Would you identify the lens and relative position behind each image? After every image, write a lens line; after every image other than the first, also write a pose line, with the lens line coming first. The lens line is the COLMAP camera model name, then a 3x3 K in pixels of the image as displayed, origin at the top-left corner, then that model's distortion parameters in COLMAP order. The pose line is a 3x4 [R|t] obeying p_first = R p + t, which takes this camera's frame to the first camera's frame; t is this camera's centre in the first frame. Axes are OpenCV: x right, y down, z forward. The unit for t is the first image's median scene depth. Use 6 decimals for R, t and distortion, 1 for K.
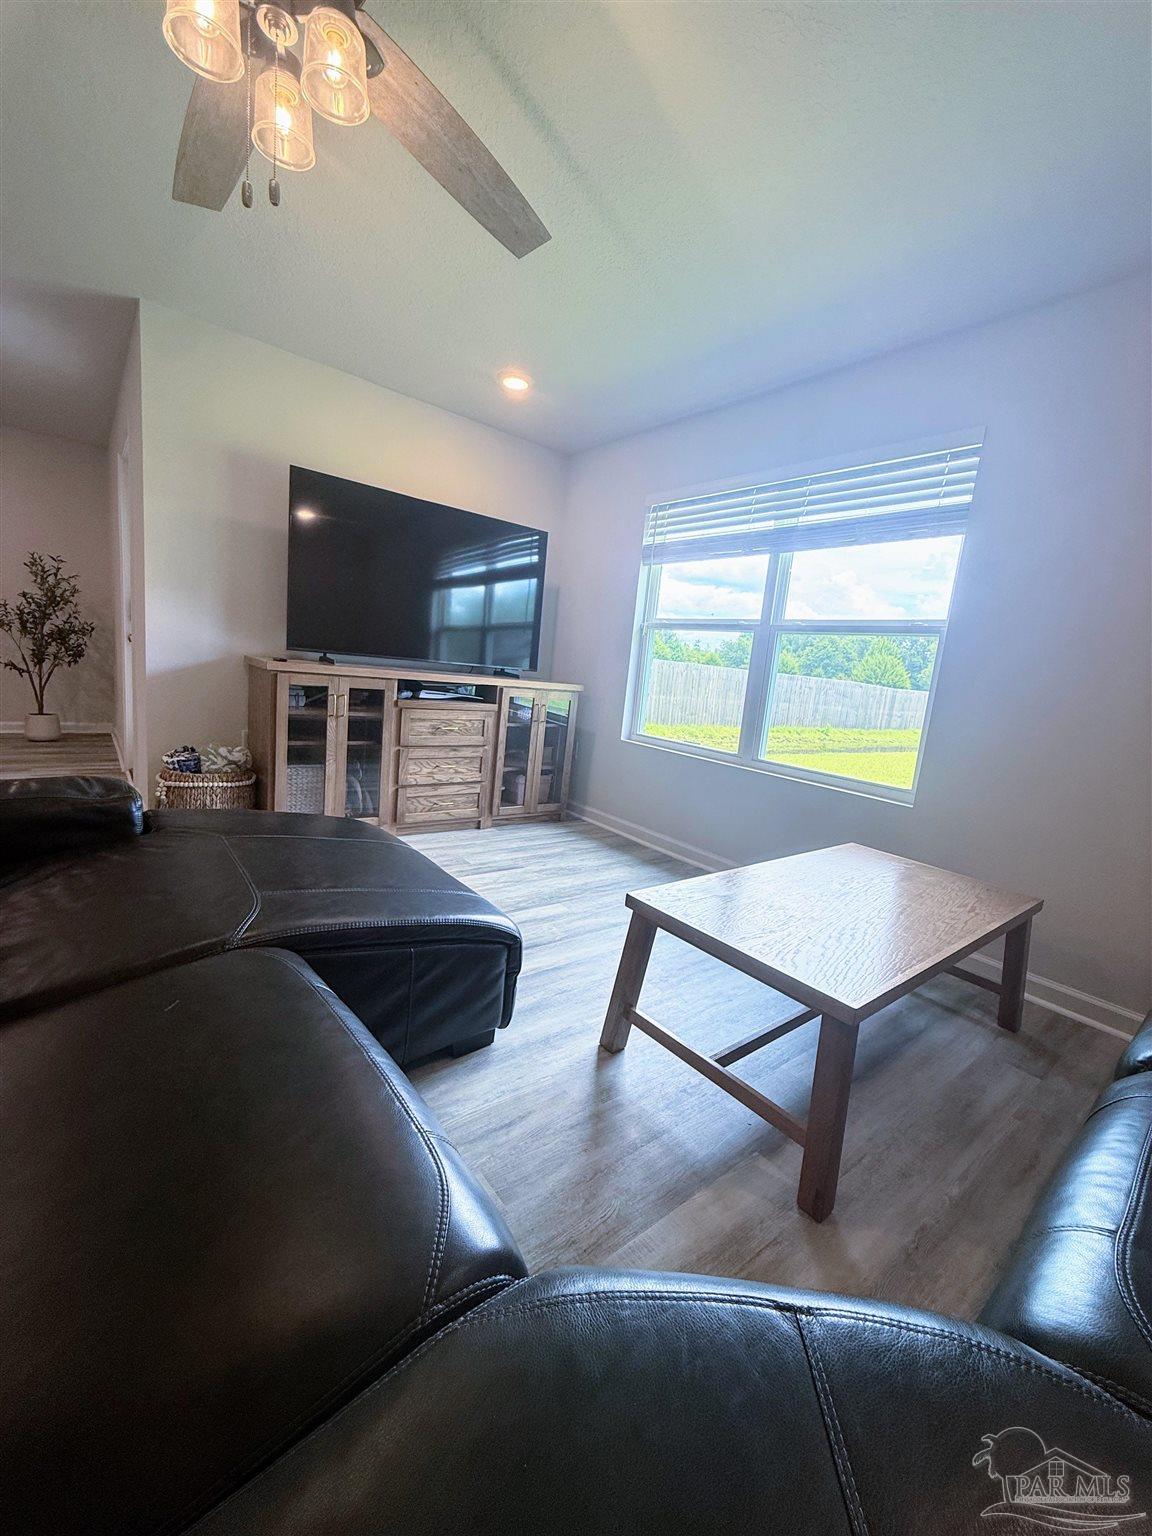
lens RADIAL K [[612.5, 0, 575.9], [0, 612.5, 763.0], [0, 0, 1]] dist [-0.001053, -0.000113]
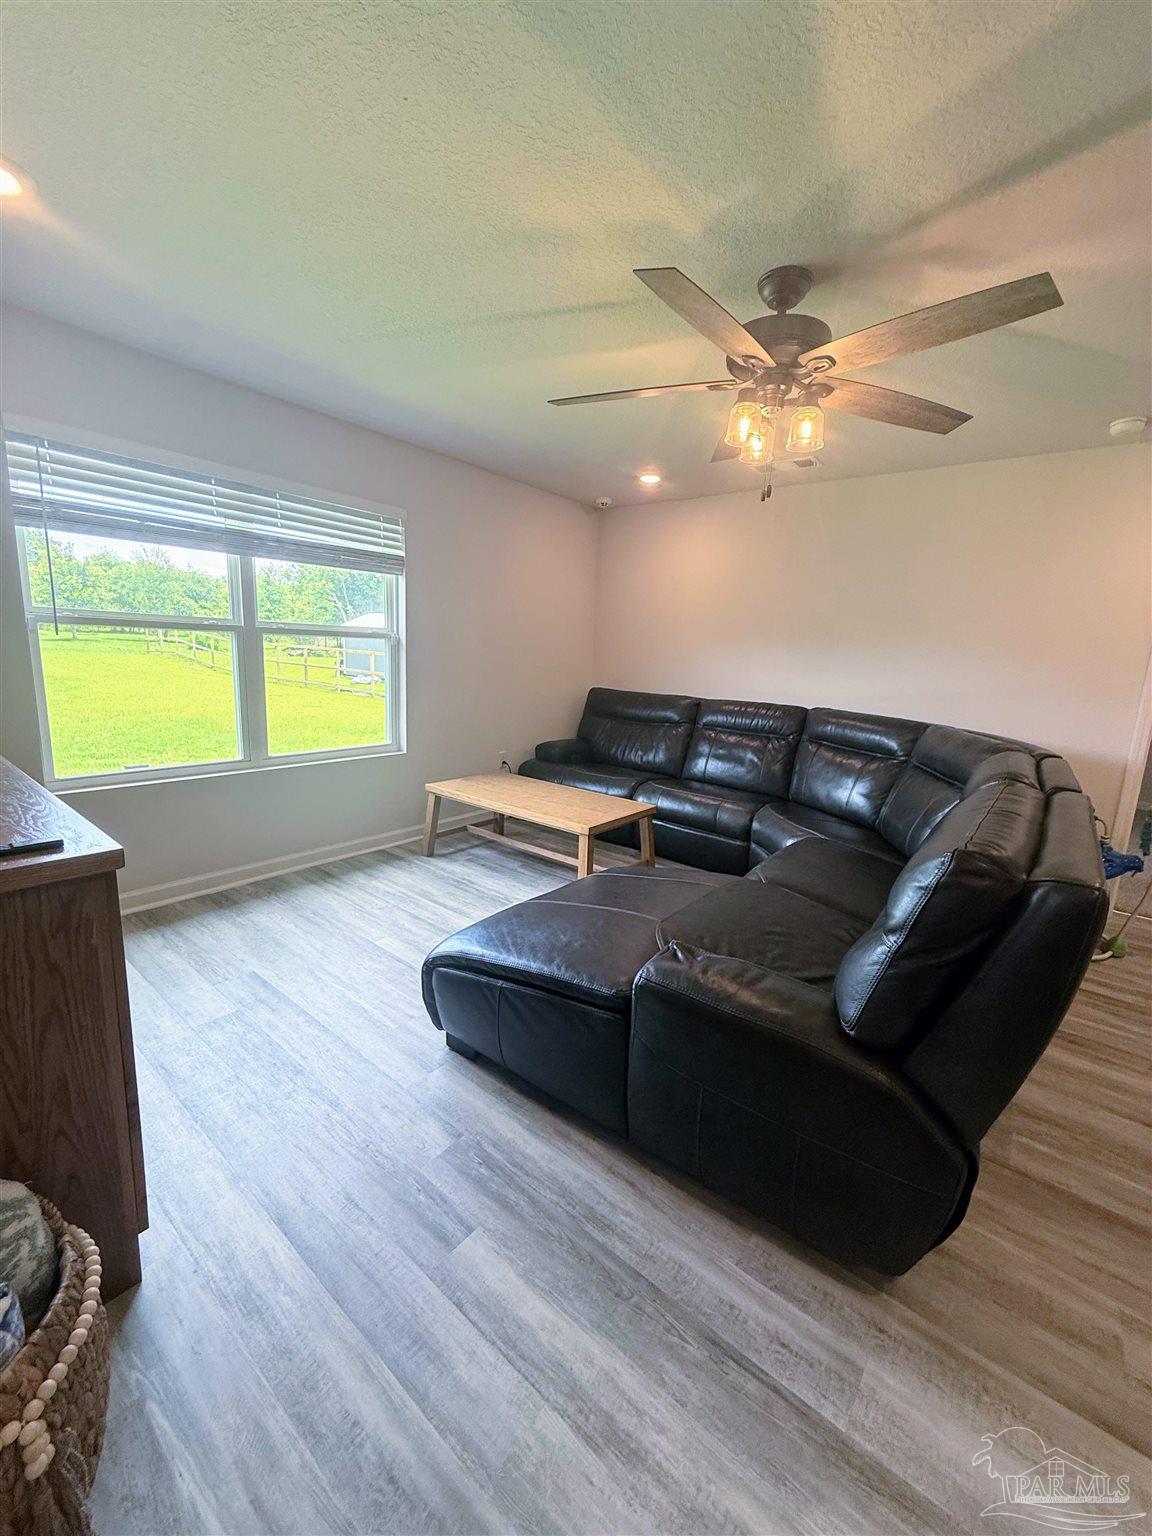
lens RADIAL K [[612.5, 0, 575.9], [0, 612.5, 763.0], [0, 0, 1]] dist [-0.001053, -0.000113]
pose [[-0.197264, -0.276424, 0.940572, -0.786952], [0.107965, 0.947463, 0.301093, -0.253623], [-0.974387, 0.160943, -0.157057, 0.655646]]
